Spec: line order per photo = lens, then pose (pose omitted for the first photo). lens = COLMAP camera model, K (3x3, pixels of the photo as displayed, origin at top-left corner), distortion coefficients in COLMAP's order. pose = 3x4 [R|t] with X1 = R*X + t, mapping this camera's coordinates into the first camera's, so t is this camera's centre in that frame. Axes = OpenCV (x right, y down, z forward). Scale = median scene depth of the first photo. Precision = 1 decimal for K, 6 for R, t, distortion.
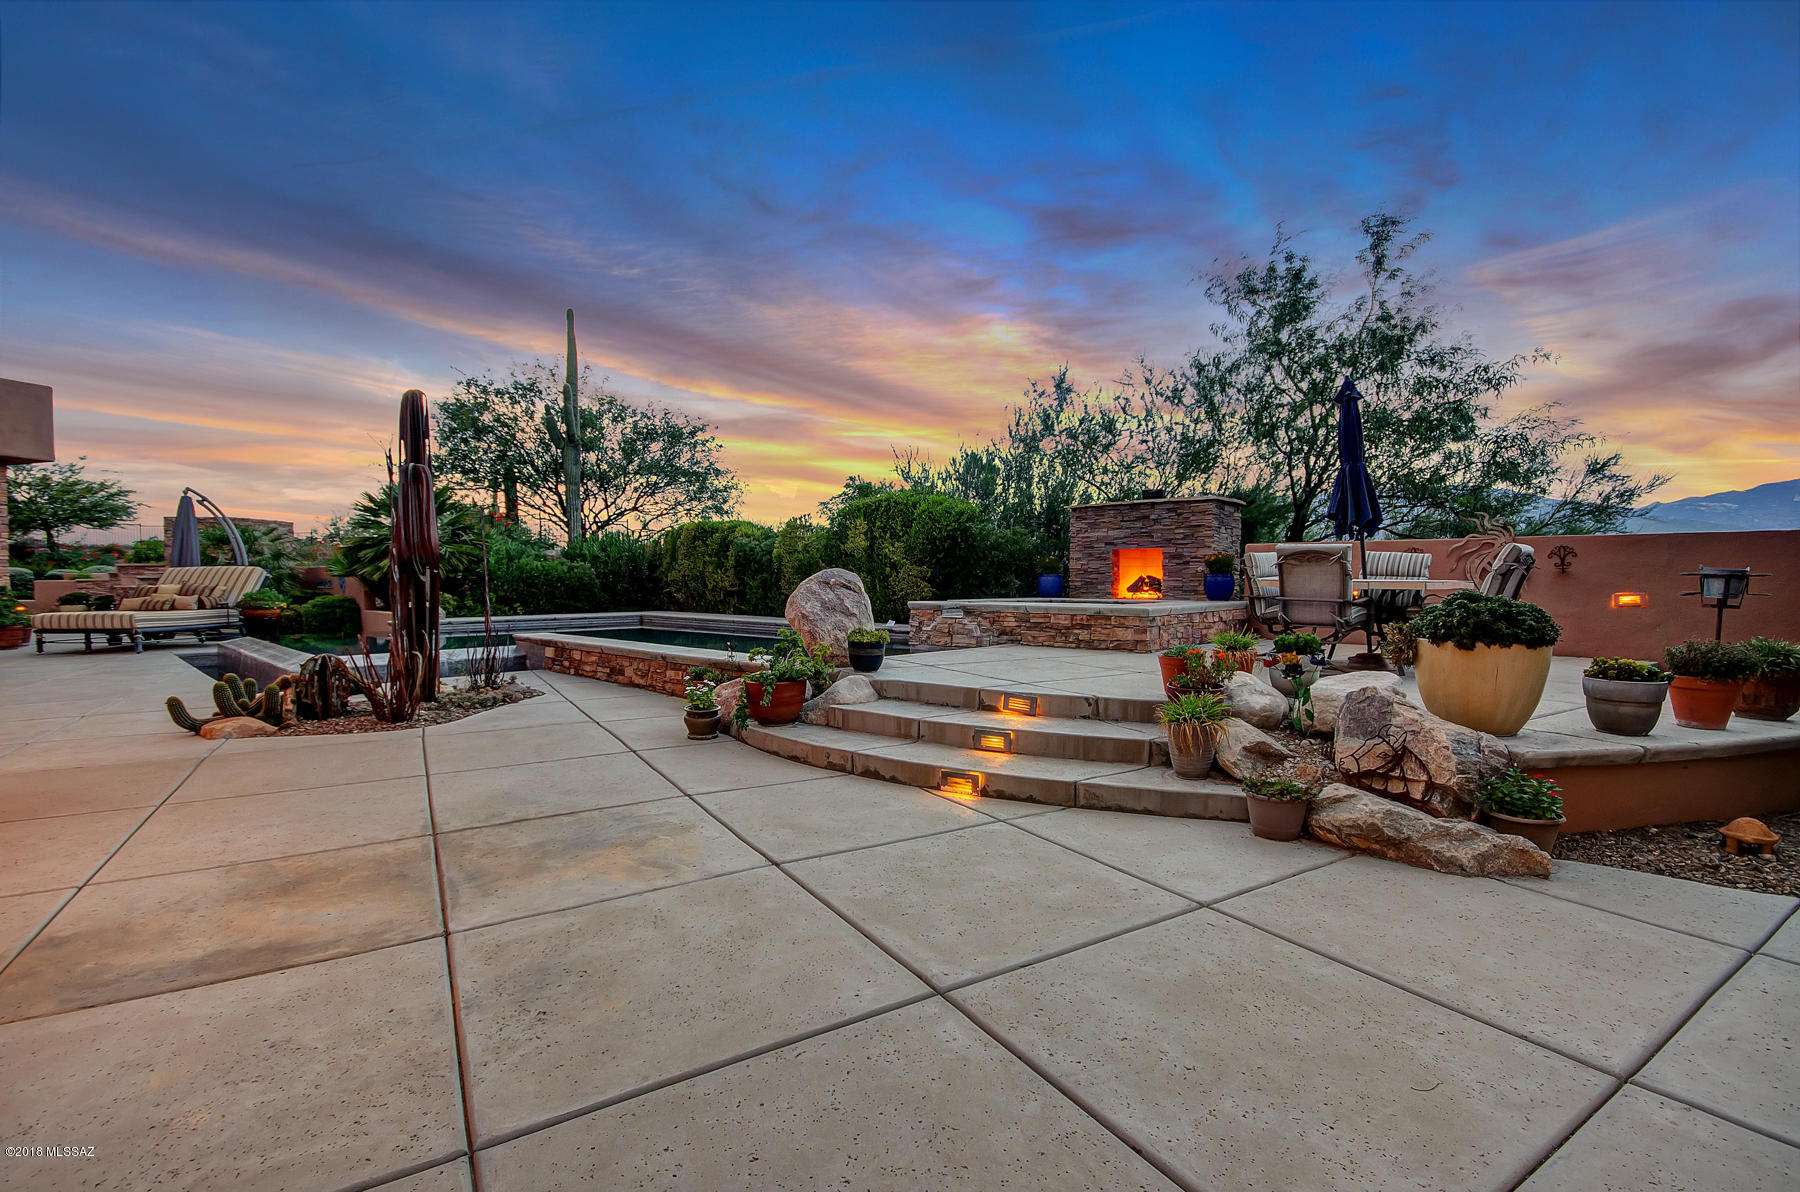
lens RADIAL K [[781.3, 0, 875.2], [0, 781.3, 601.9], [0, 0, 1]] dist [0.000578, 0.000264]
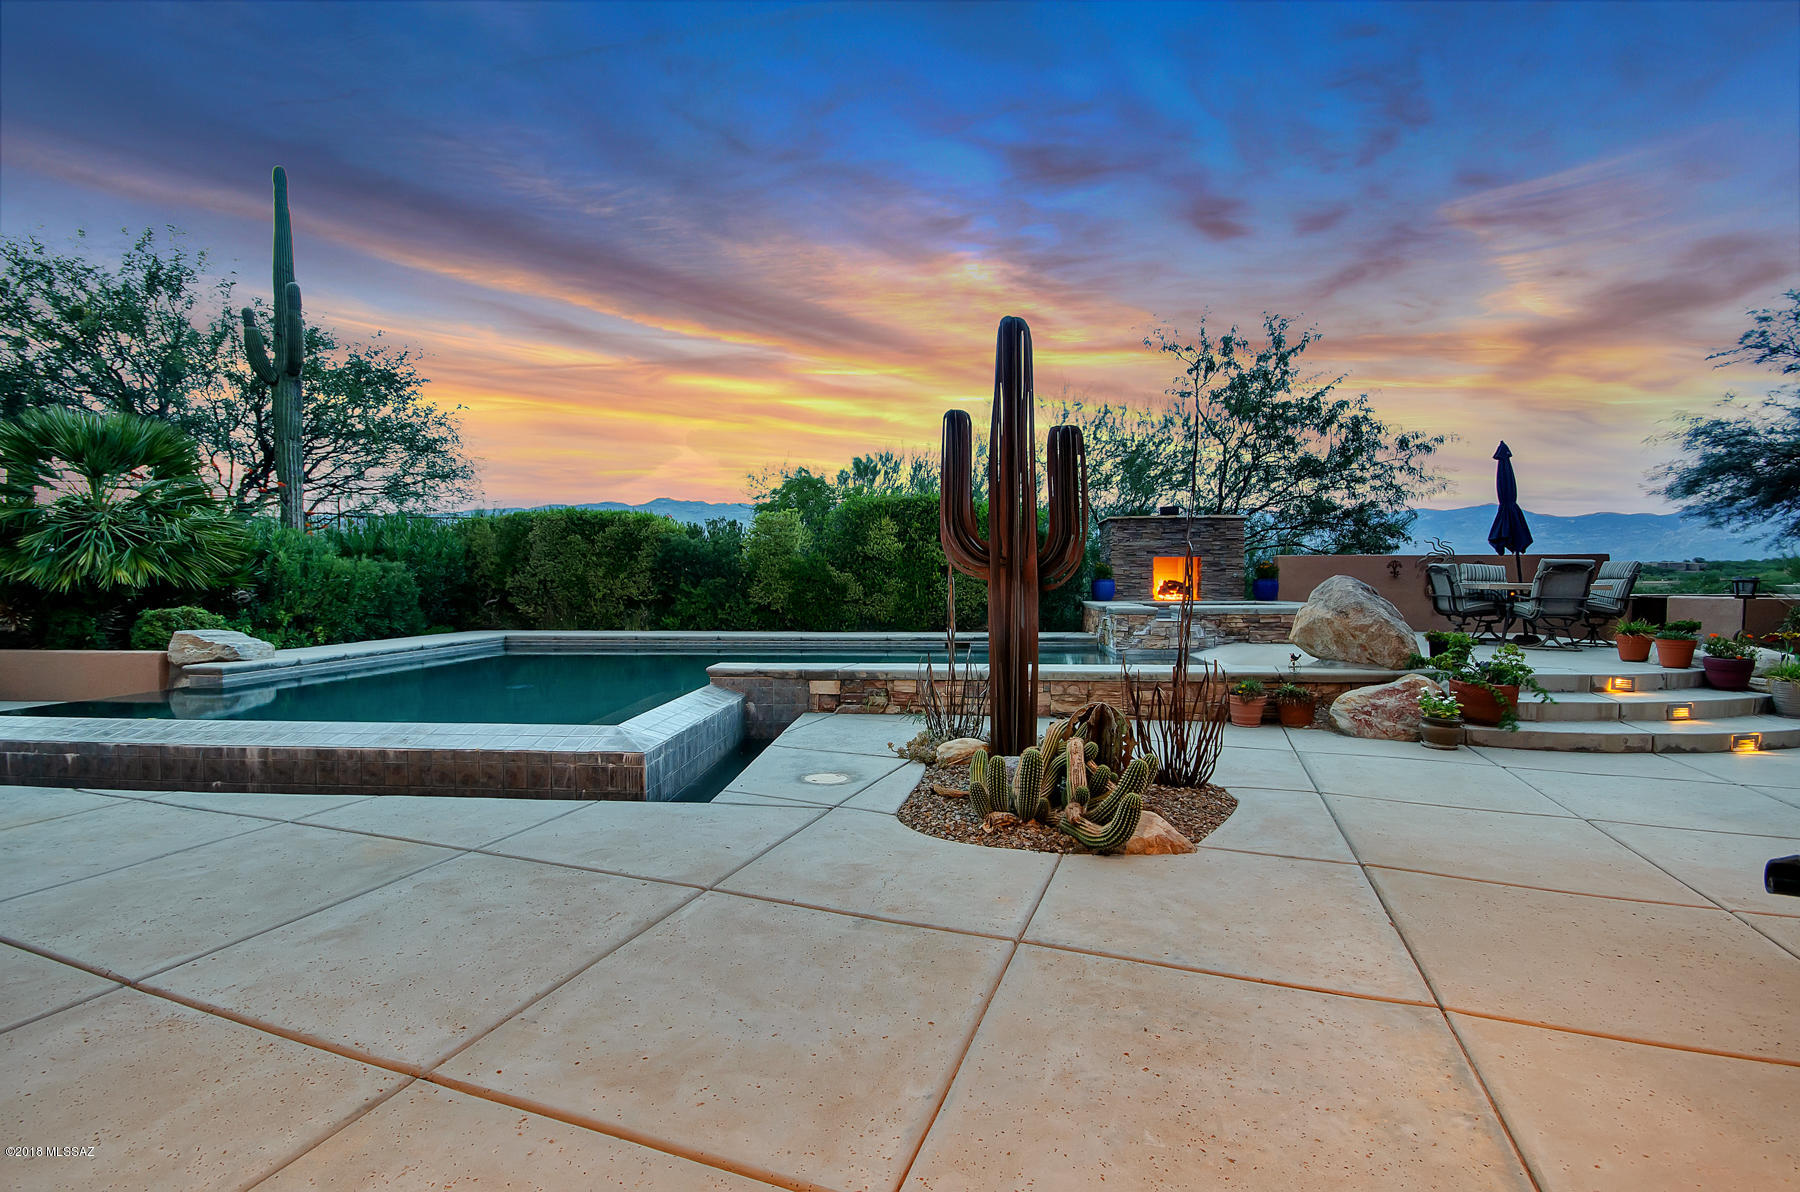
lens RADIAL K [[811.0, 0, 816.9], [0, 811.0, 595.9], [0, 0, 1]] dist [-0.003414, -0.000854]
pose [[0.793459, -0.015159, 0.608434, -0.802455], [0.021495, 0.999764, -0.003123, -0.017734], [-0.608243, 0.015556, 0.793598, 0.362663]]
